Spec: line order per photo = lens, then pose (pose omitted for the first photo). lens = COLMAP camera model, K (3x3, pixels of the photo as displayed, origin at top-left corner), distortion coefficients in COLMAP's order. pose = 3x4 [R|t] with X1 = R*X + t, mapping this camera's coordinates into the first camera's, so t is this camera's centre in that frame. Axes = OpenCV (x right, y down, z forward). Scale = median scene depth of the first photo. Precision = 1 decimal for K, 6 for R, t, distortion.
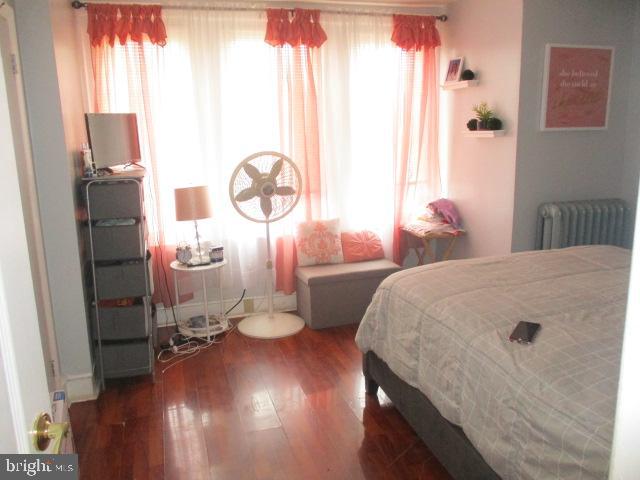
lens RADIAL K [[537.0, 0, 320.0], [0, 537.0, 240.0], [0, 0, 1]] dist [-0.015450, -0.002231]
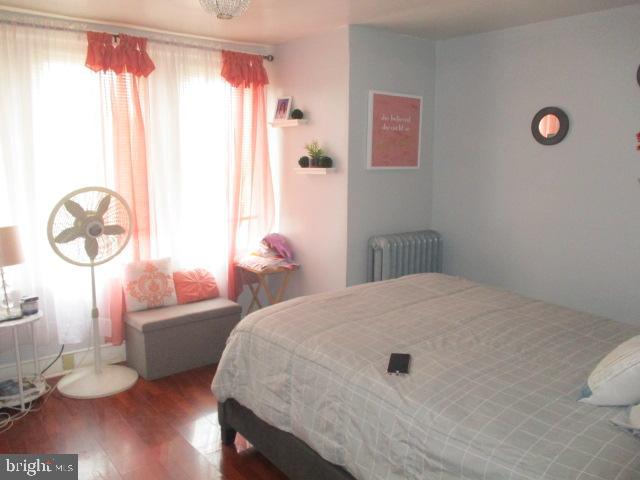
lens RADIAL K [[537.0, 0, 320.0], [0, 537.0, 240.0], [0, 0, 1]] dist [-0.015450, -0.002231]
pose [[0.931497, -0.029180, 0.362577, -0.070029], [0.050346, 0.997526, -0.049063, -0.013088], [-0.360248, 0.063956, 0.930662, 0.035682]]
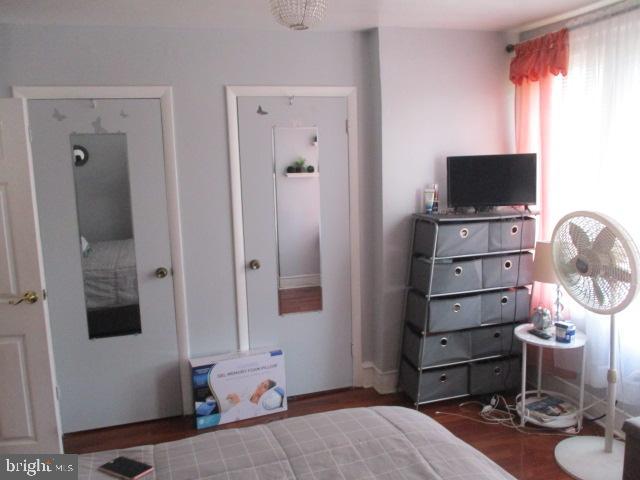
lens RADIAL K [[537.0, 0, 320.0], [0, 537.0, 240.0], [0, 0, 1]] dist [-0.015450, -0.002231]
pose [[0.000974, 0.168551, -0.985692, 0.592506], [-0.171575, 0.971104, 0.165887, -0.184173], [0.985171, 0.168958, 0.029865, 0.636222]]
